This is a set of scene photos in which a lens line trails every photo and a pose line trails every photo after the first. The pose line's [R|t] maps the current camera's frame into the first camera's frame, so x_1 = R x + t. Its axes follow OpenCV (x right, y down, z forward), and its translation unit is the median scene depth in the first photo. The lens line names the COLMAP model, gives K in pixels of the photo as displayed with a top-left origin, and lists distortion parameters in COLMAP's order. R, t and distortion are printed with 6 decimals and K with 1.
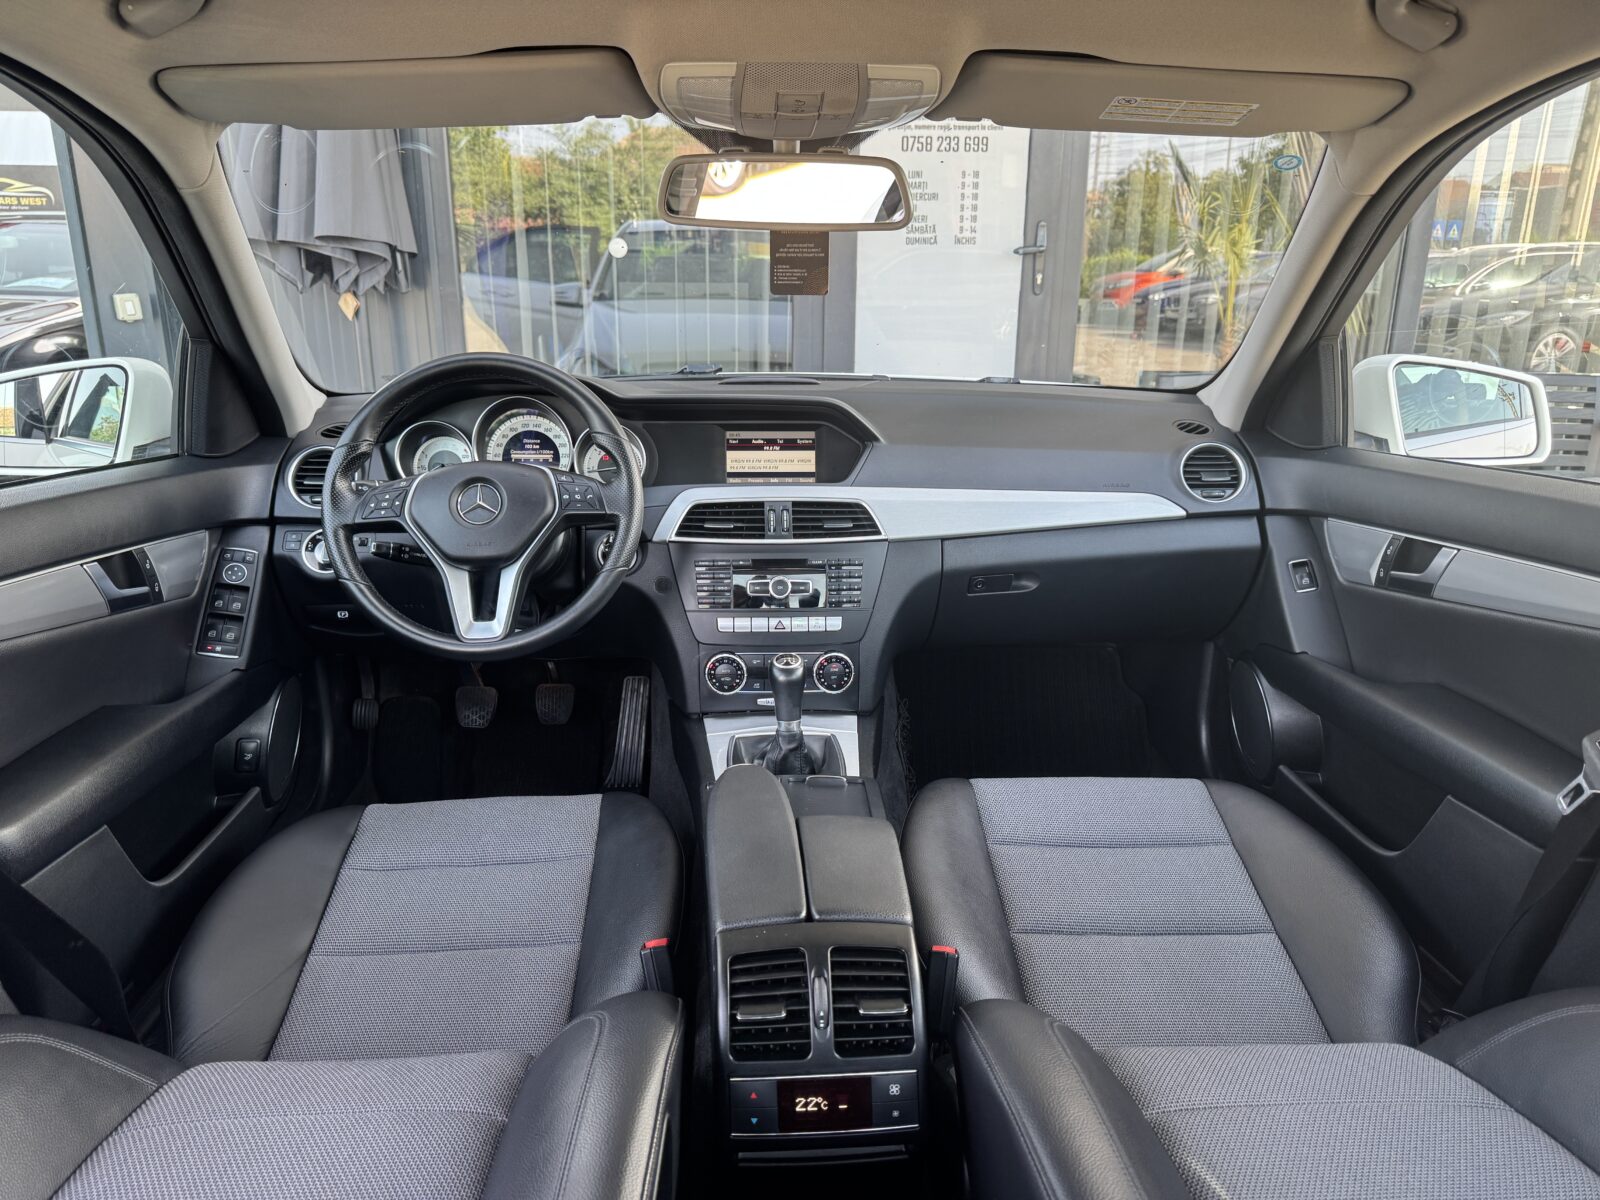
lens RADIAL K [[1152.7, 0, 814.0], [0, 1152.7, 597.8], [0, 0, 1]] dist [0.074076, -0.073802]
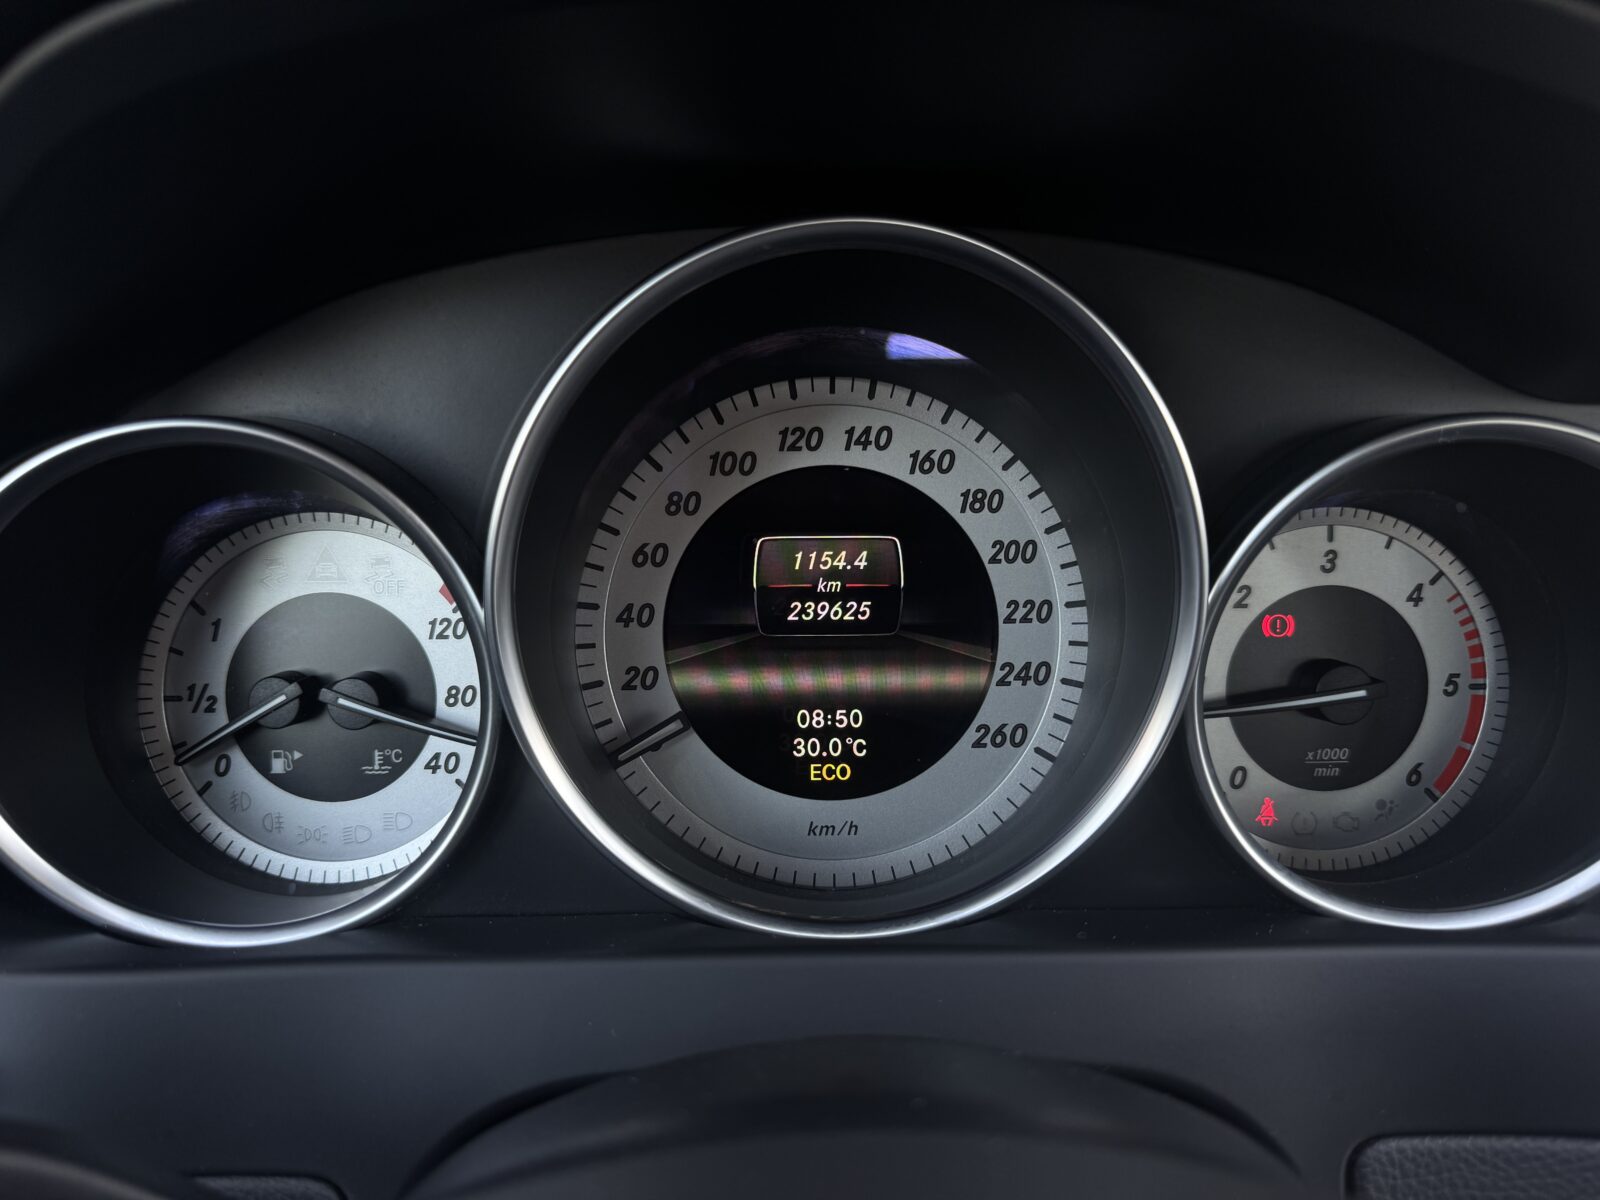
lens RADIAL K [[1152.7, 0, 795.9], [0, 1152.7, 597.0], [0, 0, 1]] dist [0.074076, -0.073802]
pose [[0.999250, -0.000309, -0.038730, -0.258892], [0.000173, 0.999994, -0.003508, -0.132795], [0.038731, 0.003499, 0.999244, 0.886282]]
